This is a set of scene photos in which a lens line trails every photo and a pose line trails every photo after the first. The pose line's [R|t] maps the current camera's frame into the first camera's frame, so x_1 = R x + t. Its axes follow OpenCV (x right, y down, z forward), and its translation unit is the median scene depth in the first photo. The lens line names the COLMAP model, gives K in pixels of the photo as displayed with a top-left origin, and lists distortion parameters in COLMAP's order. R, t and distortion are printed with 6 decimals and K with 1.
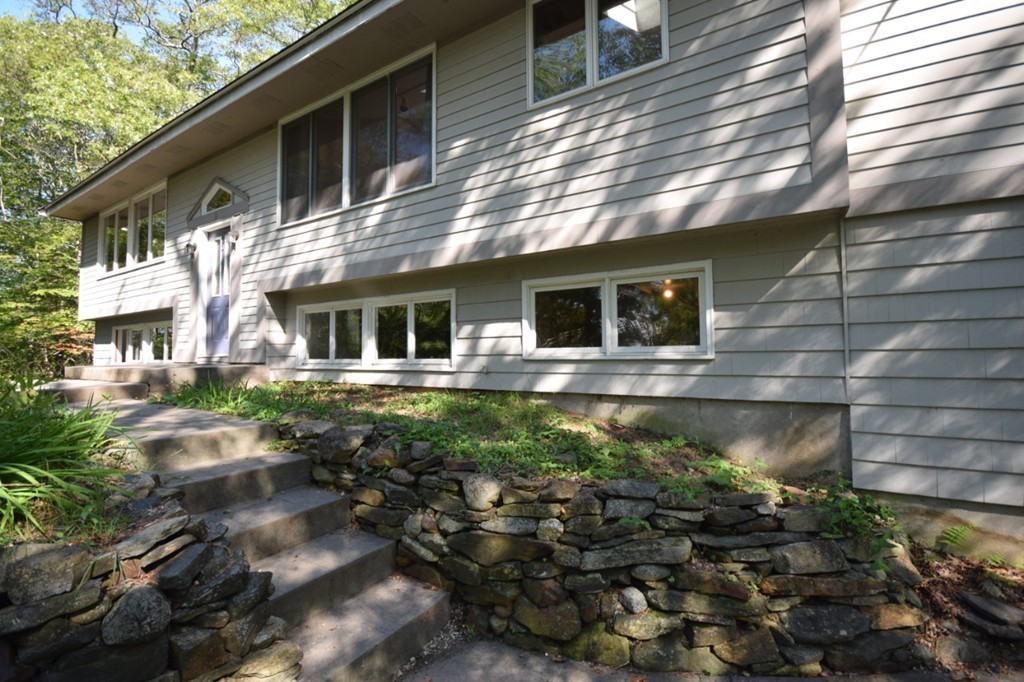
lens RADIAL K [[448.6, 0, 509.2], [0, 448.6, 336.2], [0, 0, 1]] dist [-0.002155, -0.008336]
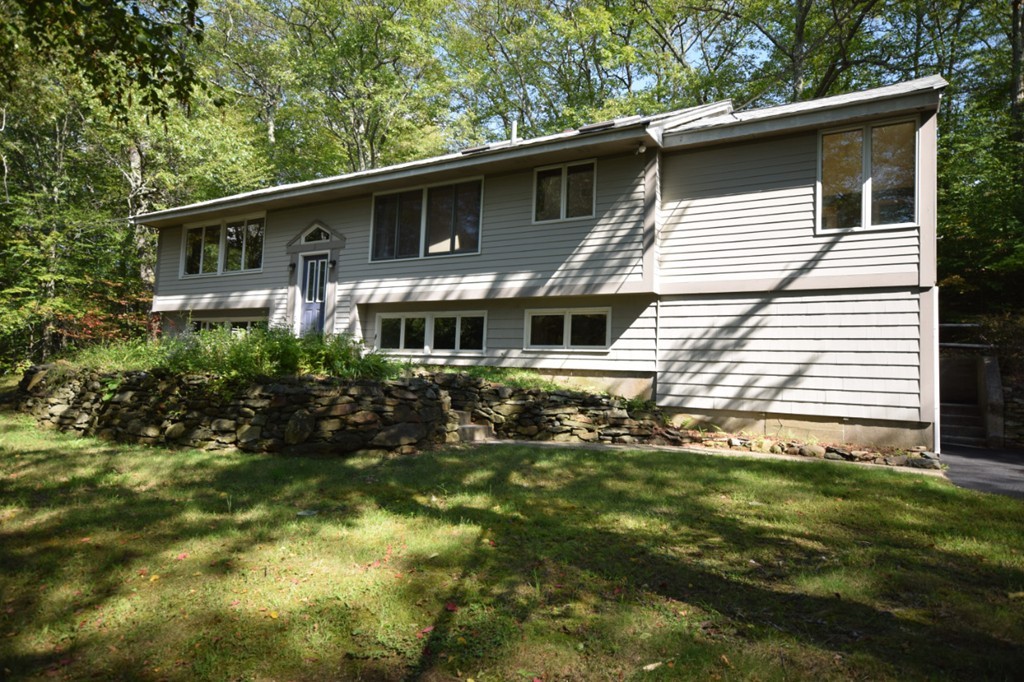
lens RADIAL K [[448.6, 0, 509.2], [0, 448.6, 336.2], [0, 0, 1]] dist [-0.002155, -0.008336]
pose [[0.998516, 0.054286, 0.004350, -0.026907], [-0.054185, 0.998318, -0.020594, 0.021937], [-0.005461, 0.020328, 0.999778, -0.619987]]
